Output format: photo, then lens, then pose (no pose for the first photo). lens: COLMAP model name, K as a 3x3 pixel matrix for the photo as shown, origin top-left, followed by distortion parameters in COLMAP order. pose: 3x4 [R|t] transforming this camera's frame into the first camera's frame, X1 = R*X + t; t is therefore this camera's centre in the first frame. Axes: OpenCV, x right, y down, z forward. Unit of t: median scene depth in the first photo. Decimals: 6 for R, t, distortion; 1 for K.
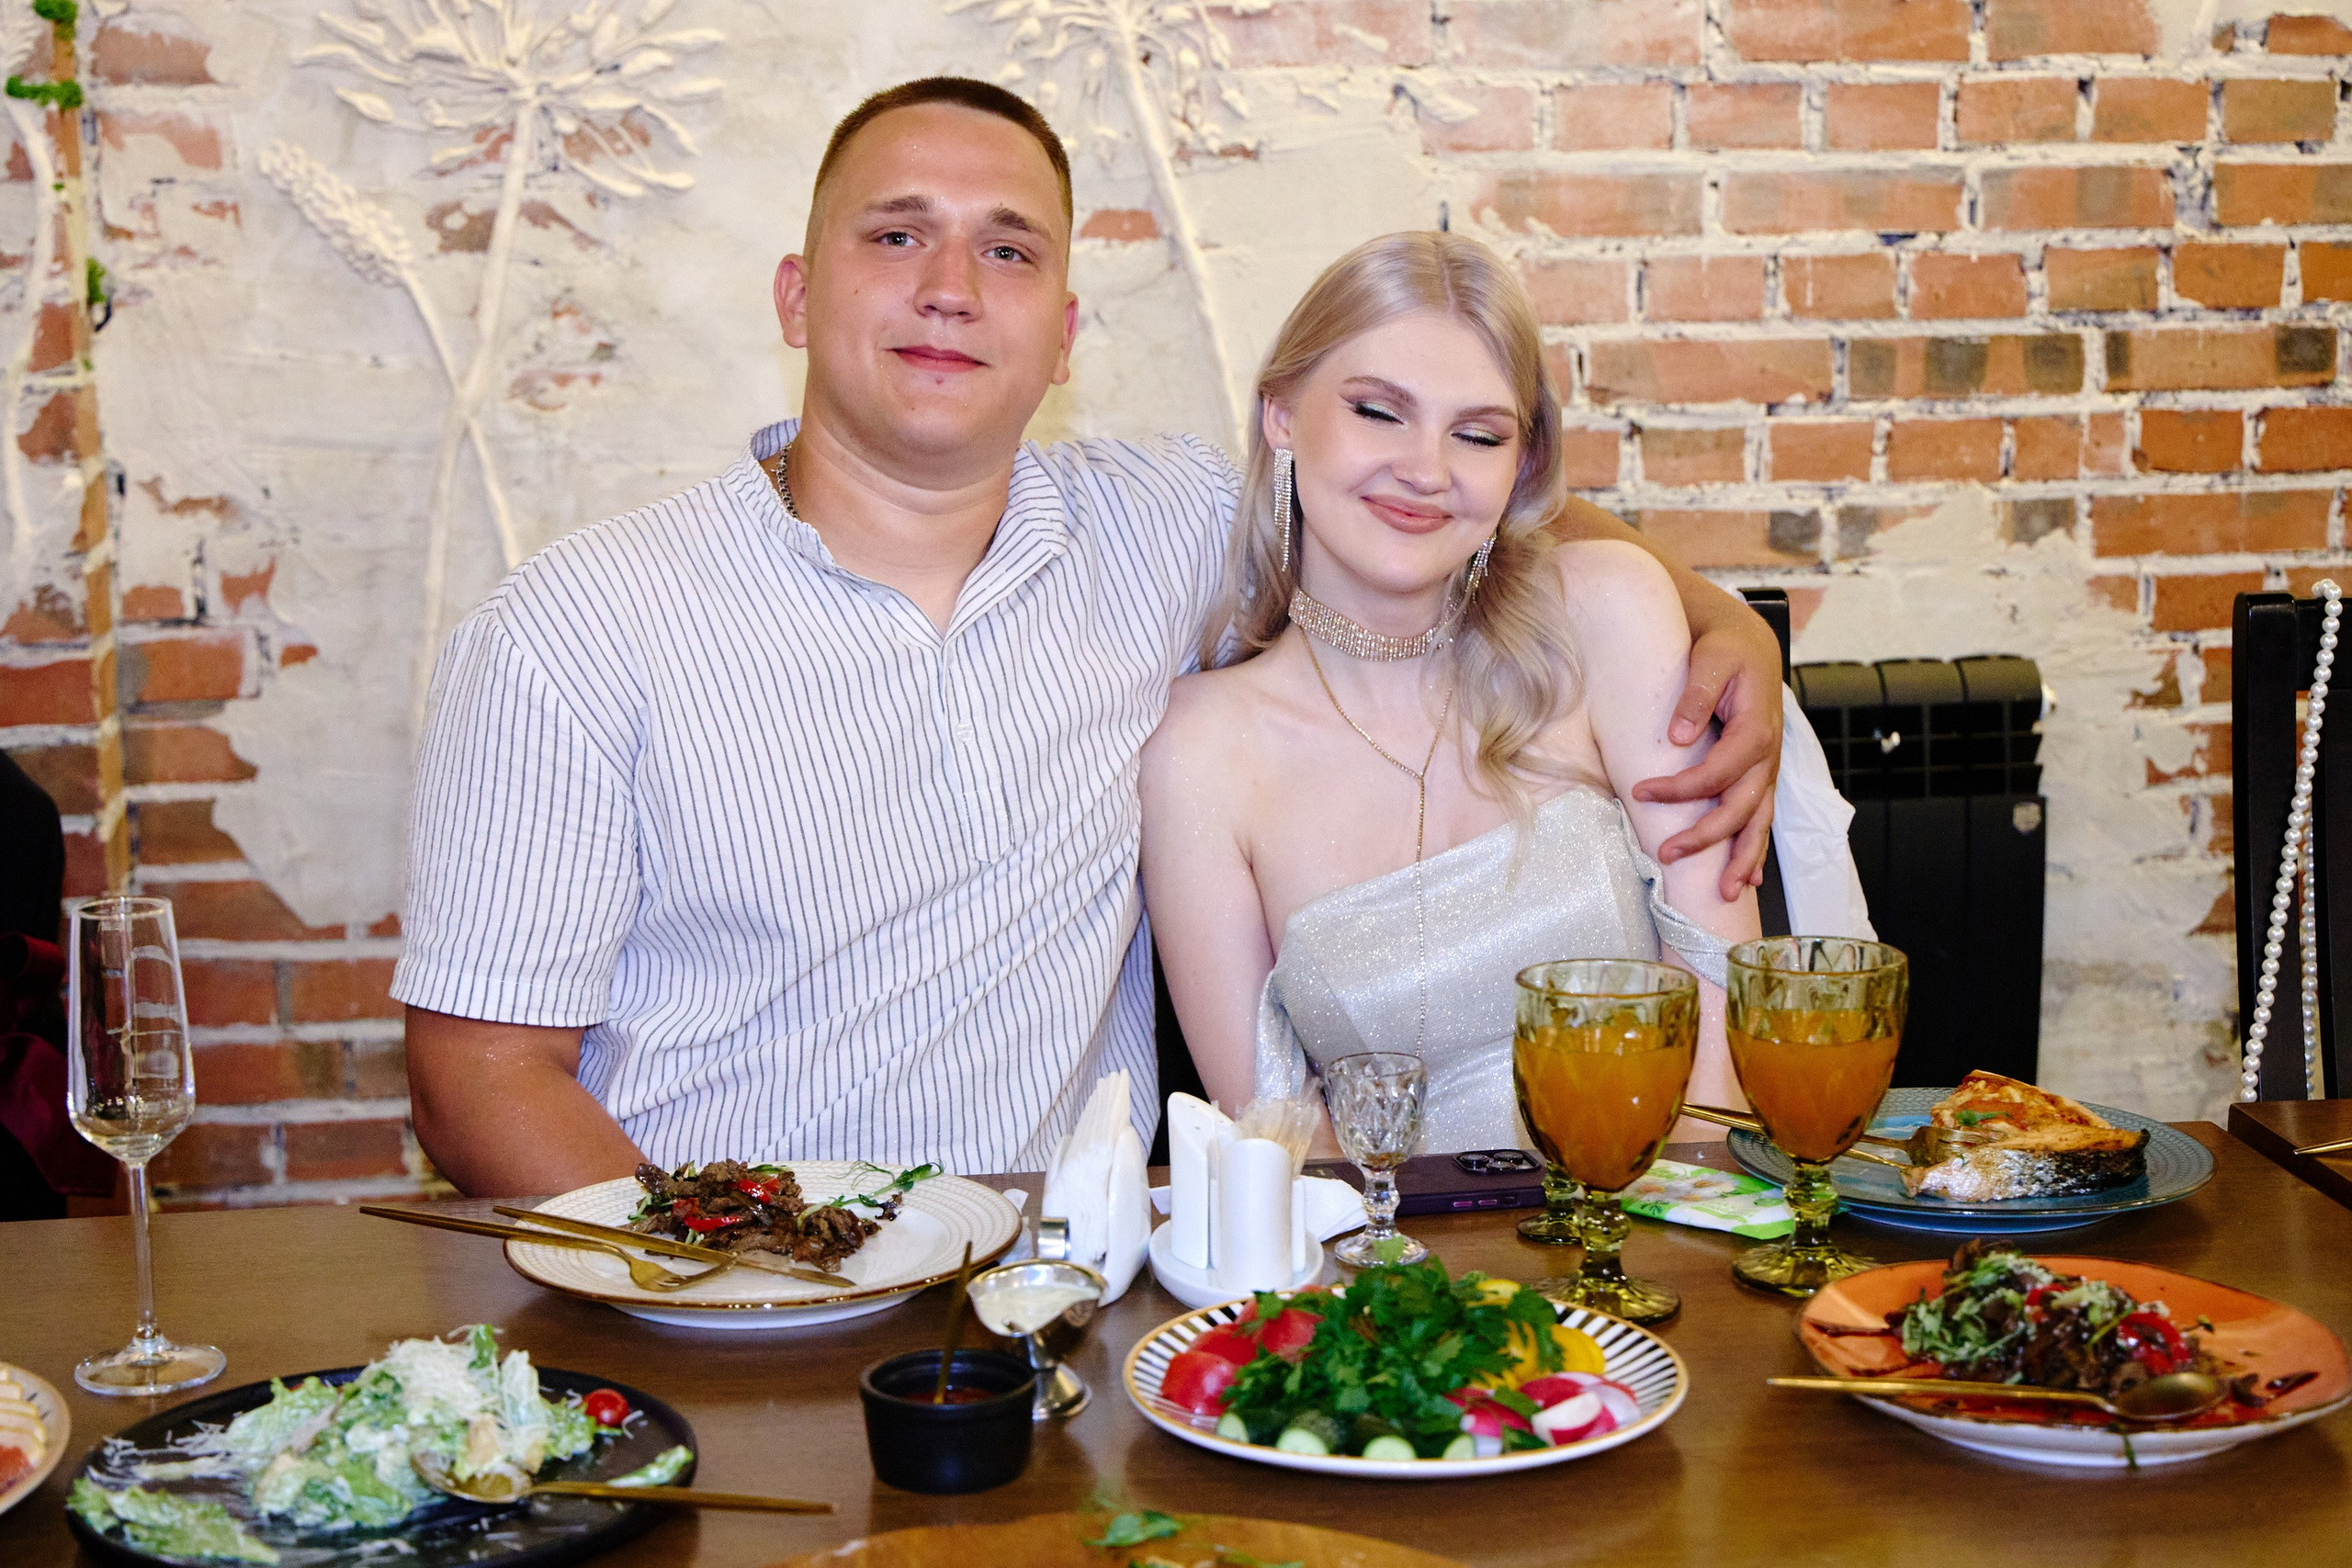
lens RADIAL K [[3810.8, 0, 1175.2], [0, 3810.8, 784.1], [0, 0, 1]] dist [0.039922, 0.000000]
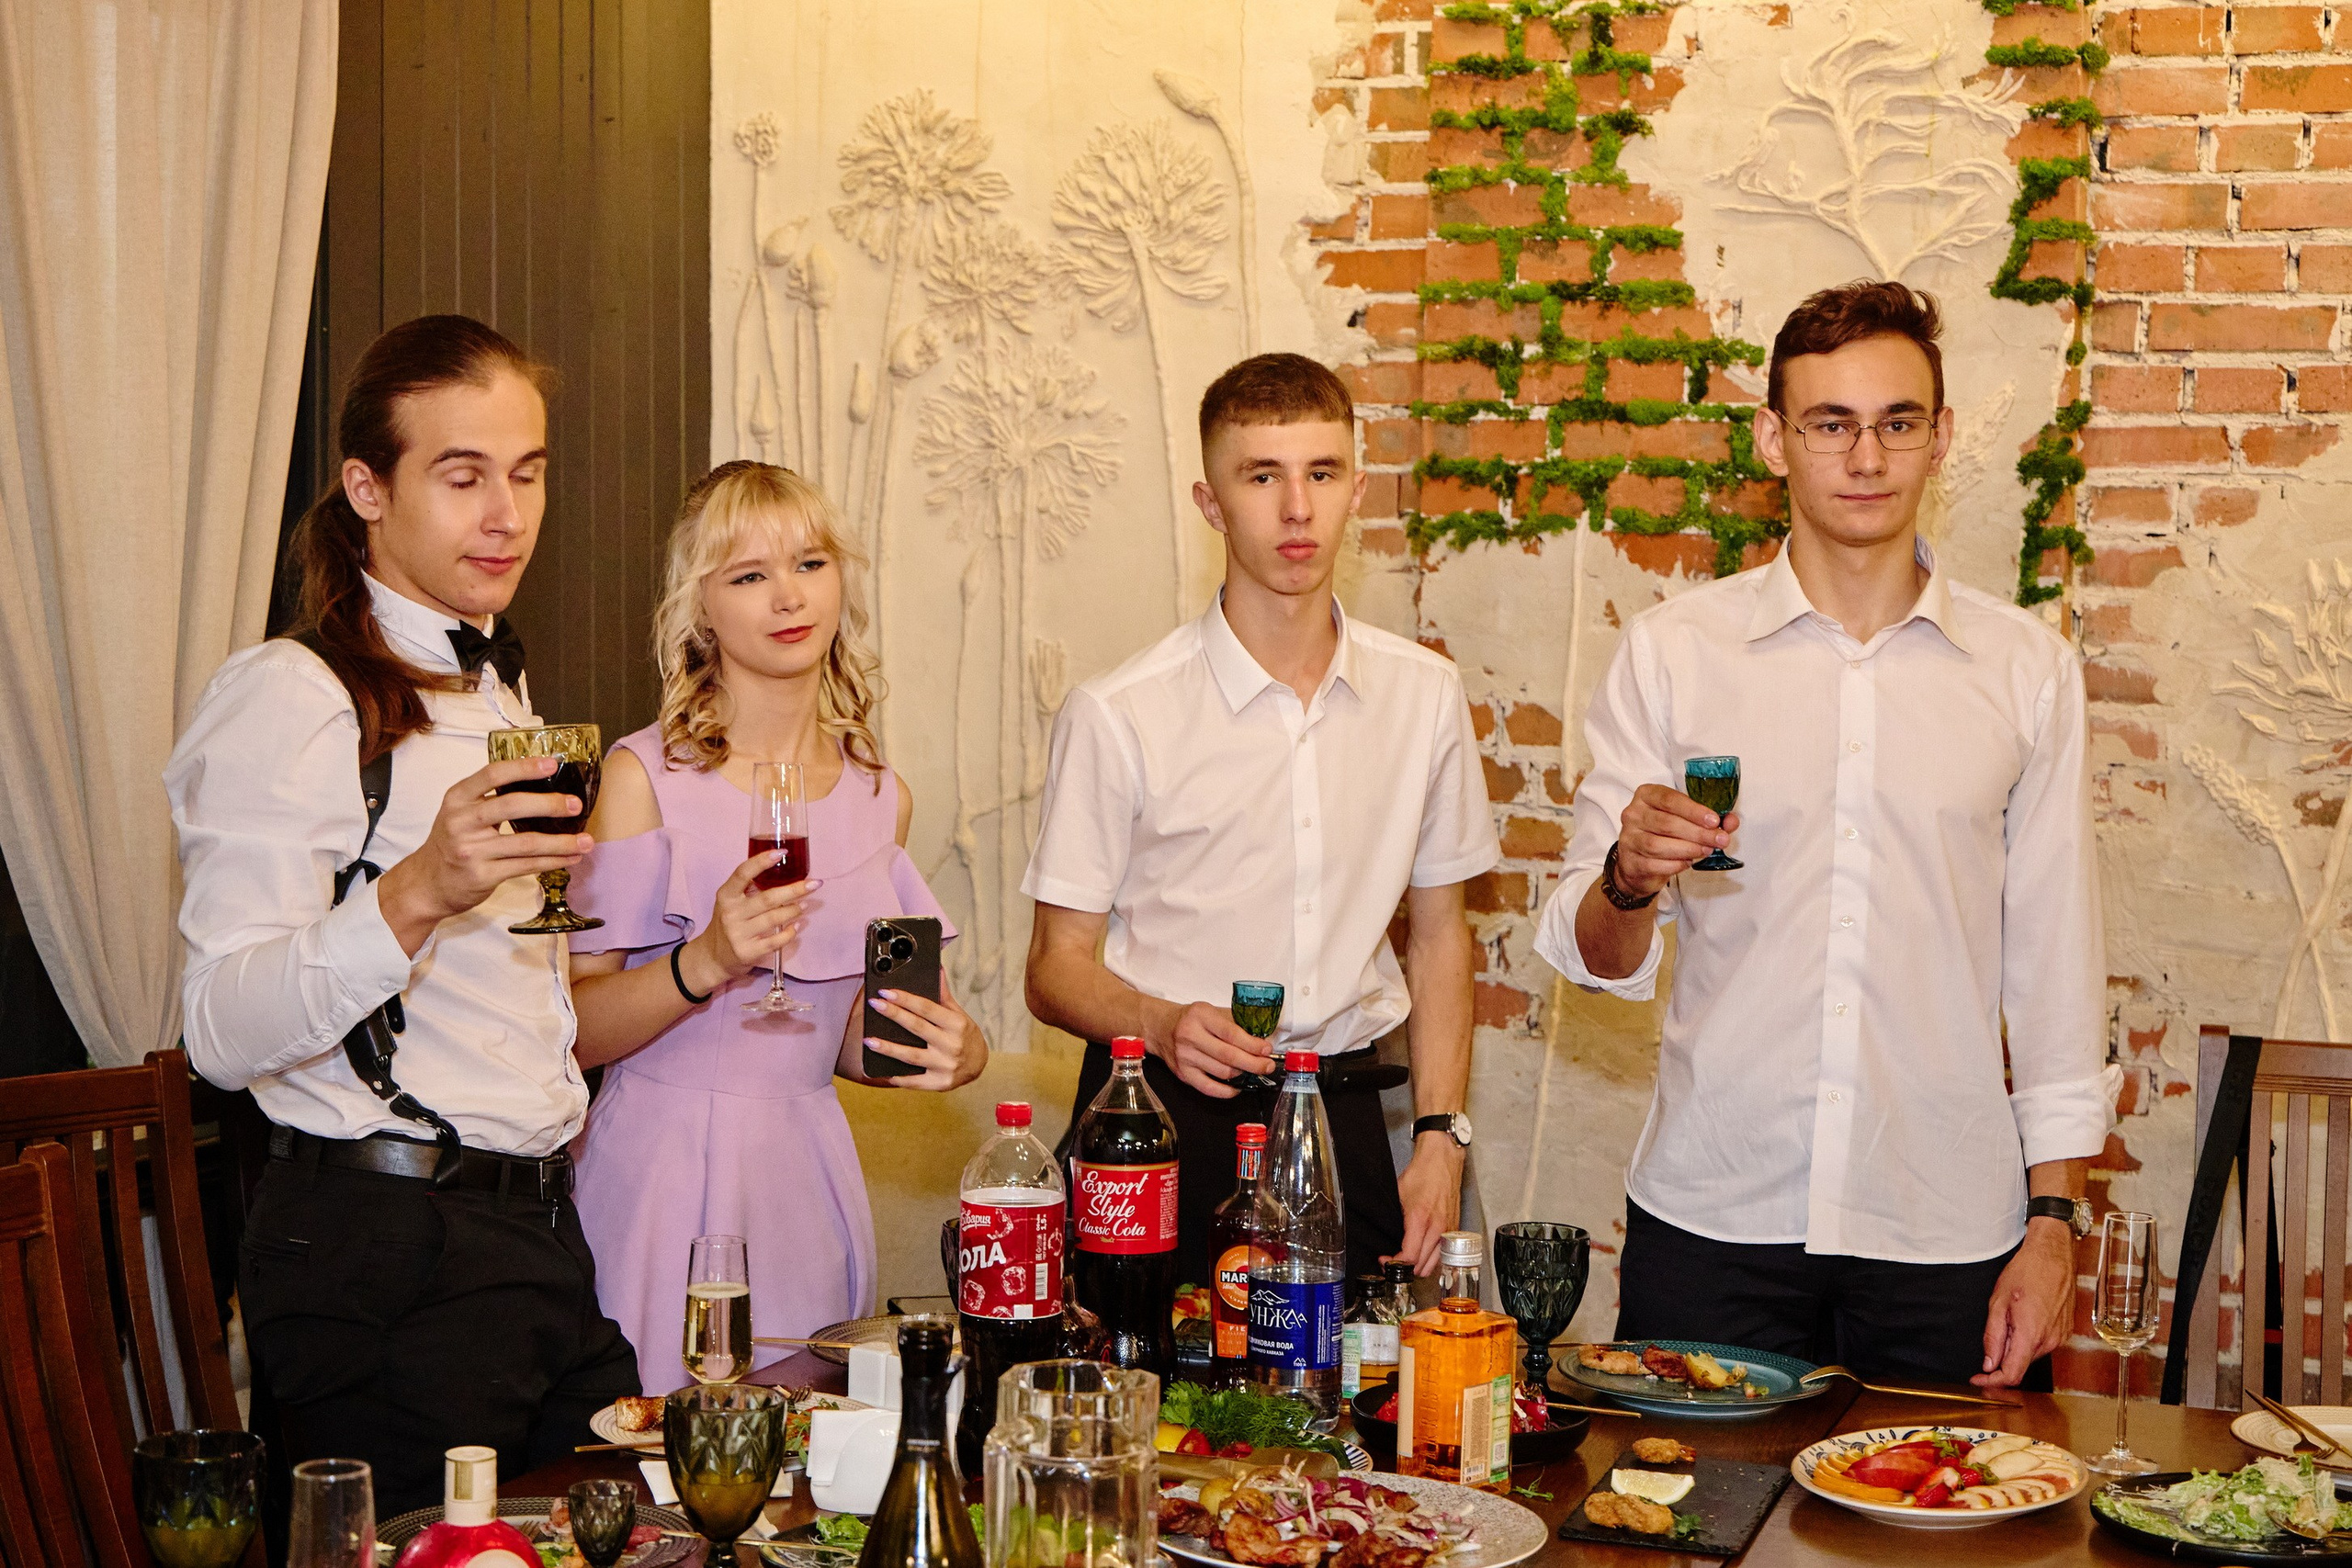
lens RADIAL K [[3586.4, 0, 1176.1], [0, 3586.4, 782.8], [0, 0, 1]] dist [-0.015452, 0.000000]
pose [[0.885745, 0.064361, -0.459688, 0.054947], [-0.116700, 0.989407, -0.086336, 0.013476], [0.449262, 0.130118, 0.883874, -0.406663]]
